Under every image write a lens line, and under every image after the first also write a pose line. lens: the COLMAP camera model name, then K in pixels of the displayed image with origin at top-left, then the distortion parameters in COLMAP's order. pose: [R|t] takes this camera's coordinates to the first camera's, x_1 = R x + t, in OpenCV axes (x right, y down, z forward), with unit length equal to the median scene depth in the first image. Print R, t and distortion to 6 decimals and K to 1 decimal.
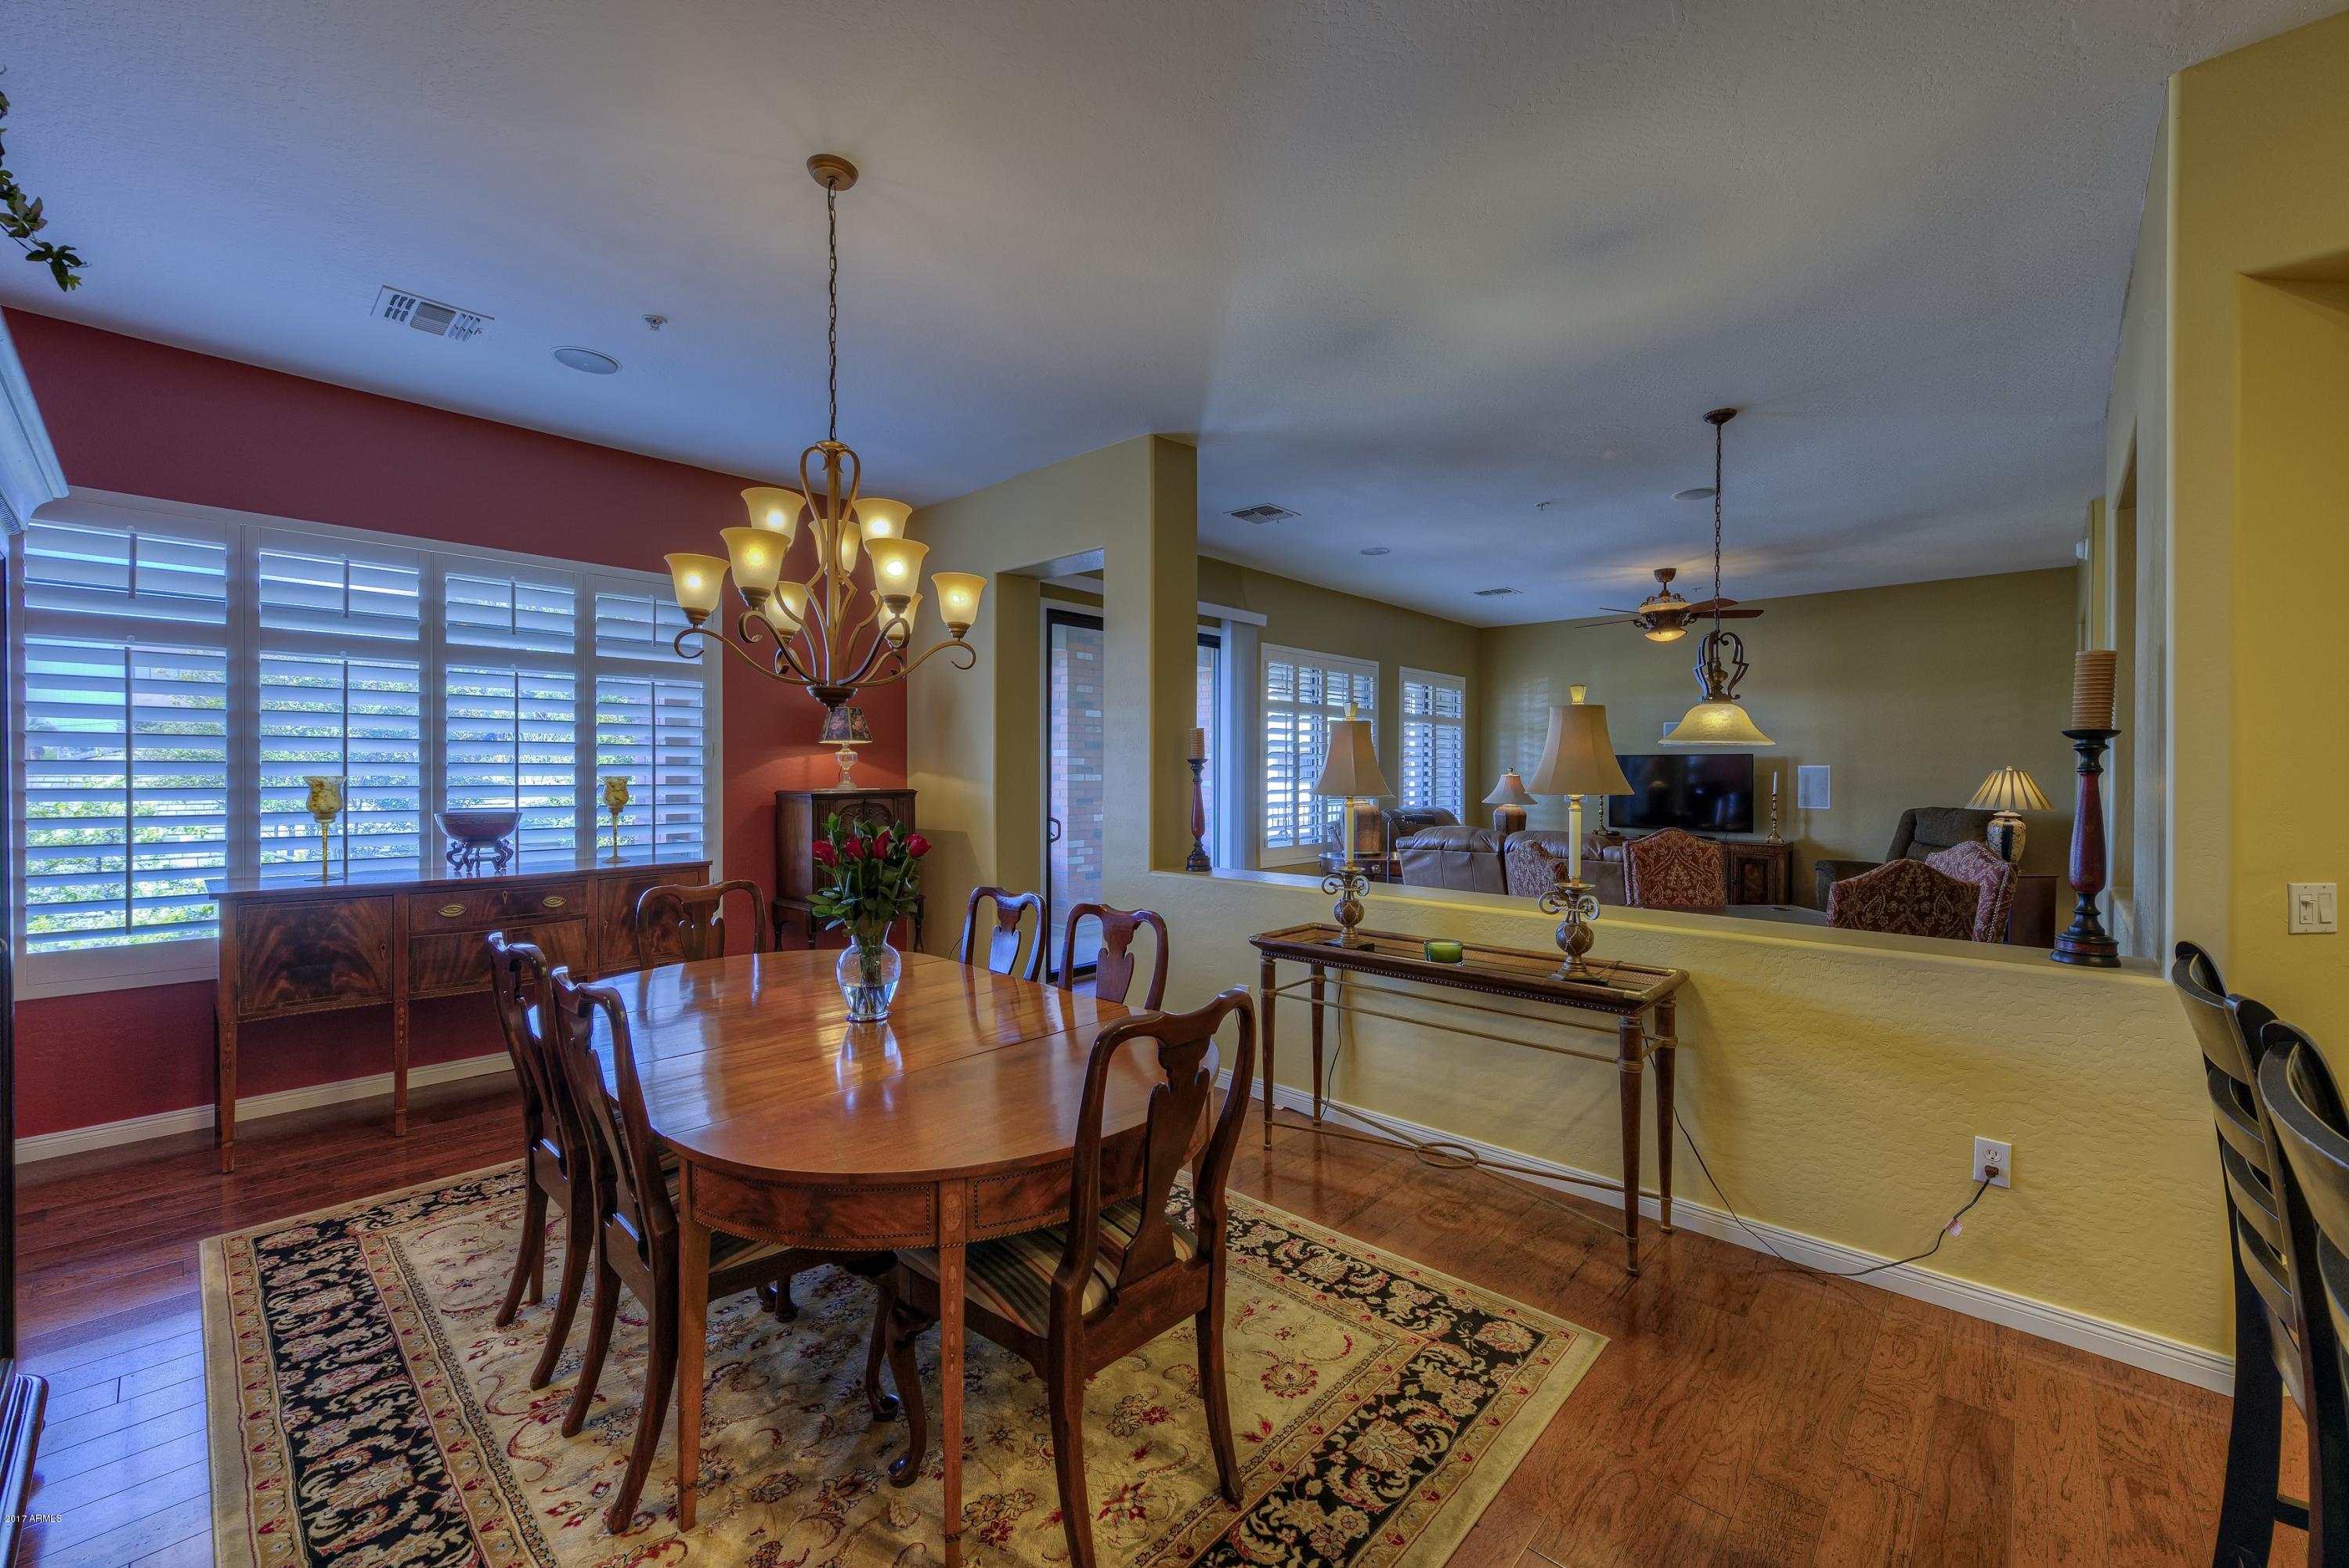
lens RADIAL K [[913.5, 0, 1176.7], [0, 913.5, 795.7], [0, 0, 1]] dist [0.001388, -0.000331]
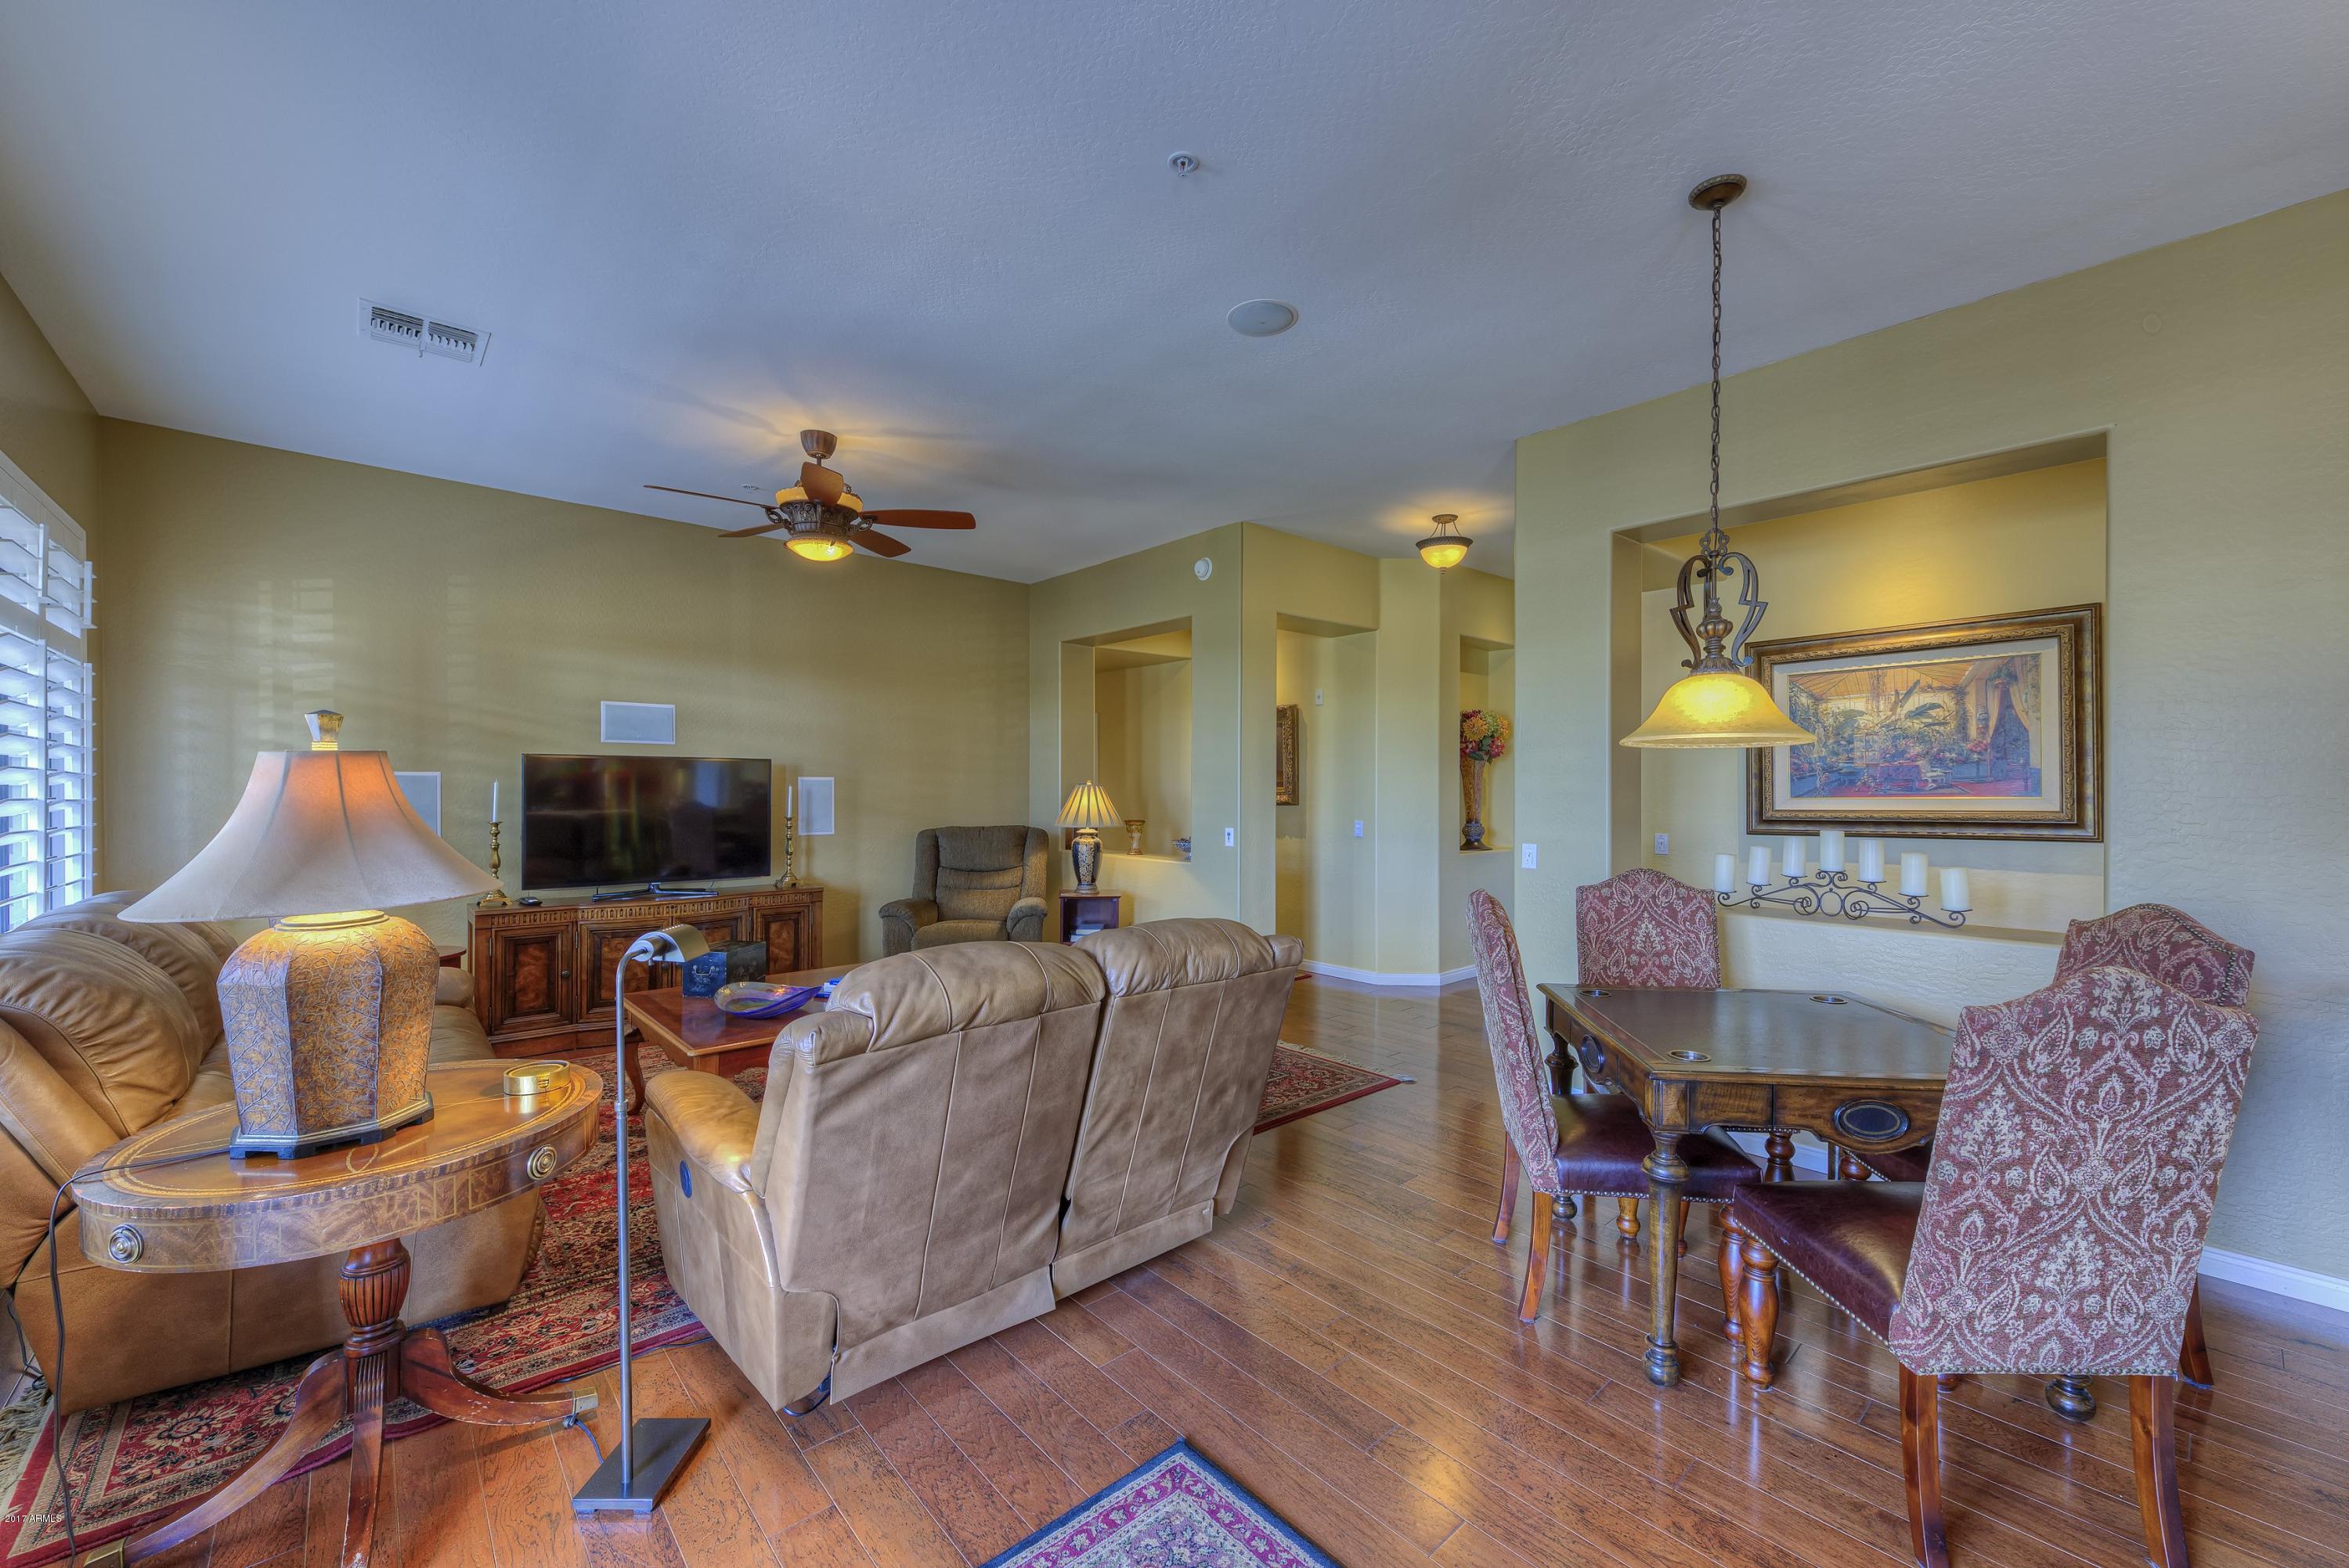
lens RADIAL K [[913.5, 0, 1169.2], [0, 913.5, 796.1], [0, 0, 1]] dist [0.001388, -0.000331]
pose [[0.105387, -0.009051, 0.994390, -0.015016], [0.020896, 0.999758, 0.006886, -0.016775], [-0.994212, 0.020054, 0.105551, 0.640808]]
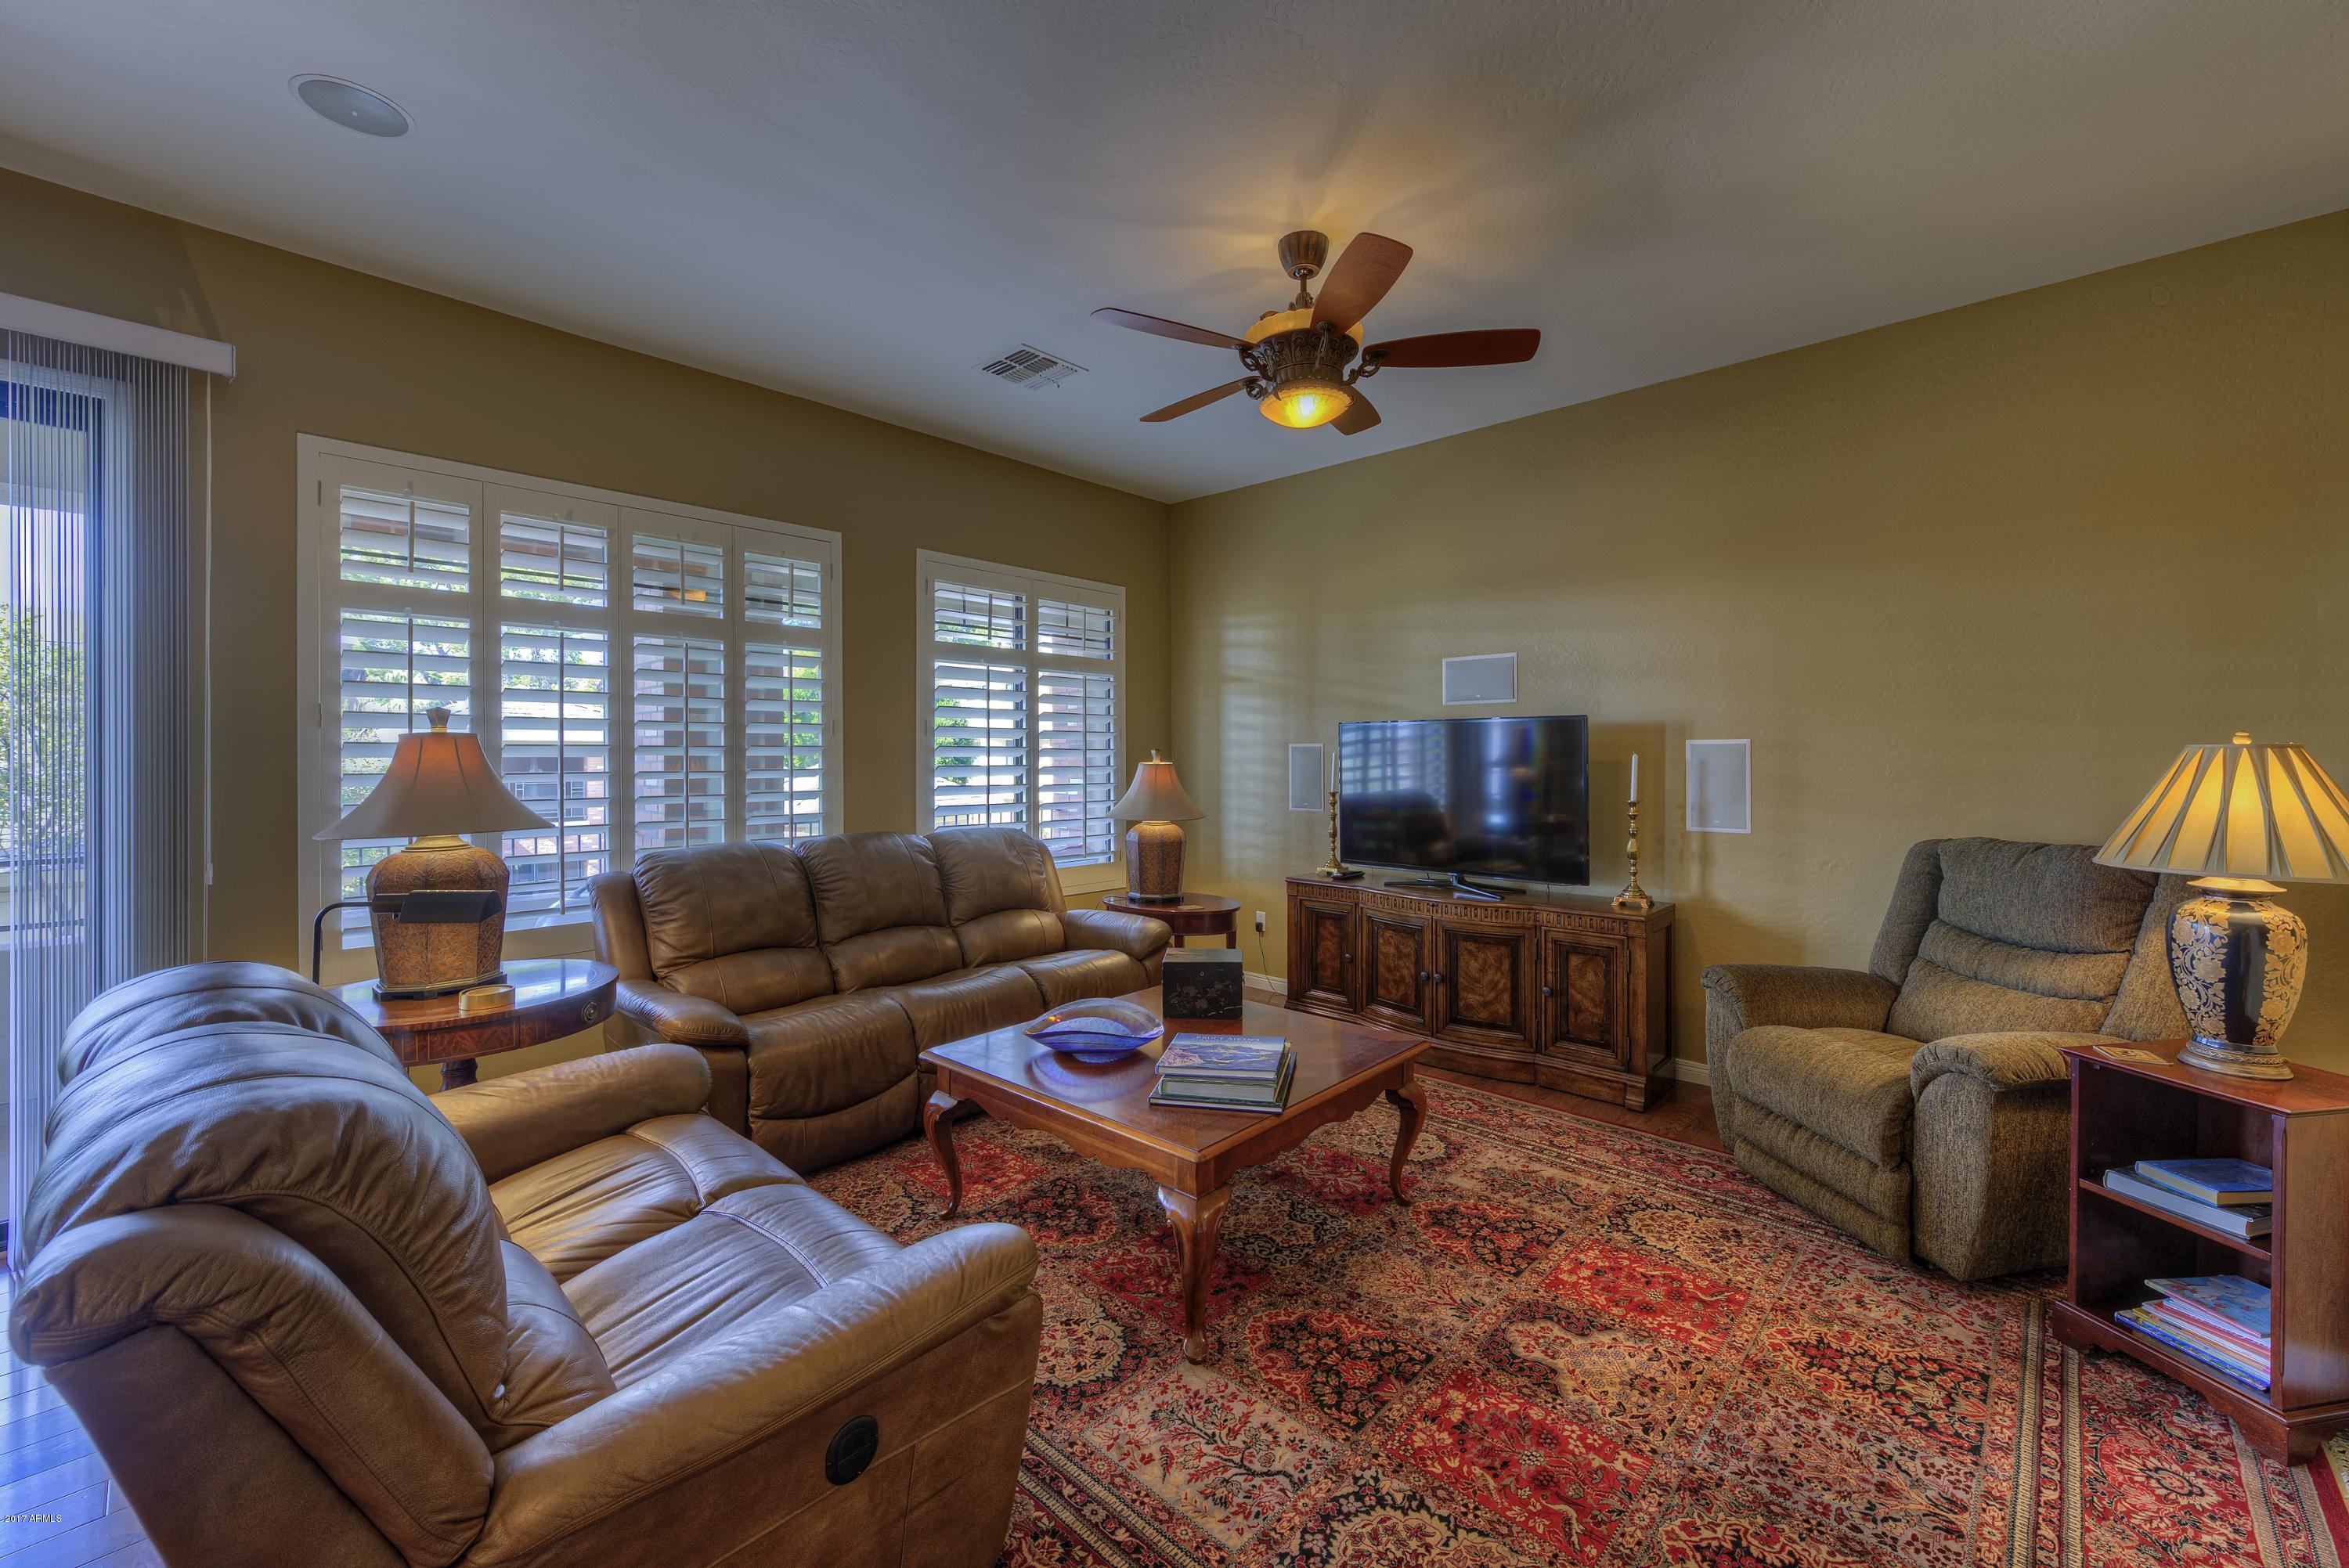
lens RADIAL K [[913.5, 0, 1176.9], [0, 913.5, 768.0], [0, 0, 1]] dist [0.001388, -0.000331]
pose [[0.999975, -0.005096, 0.004984, 0.422936], [0.005135, 0.999956, -0.007894, -0.016742], [-0.004943, 0.007920, 0.999956, 0.539817]]
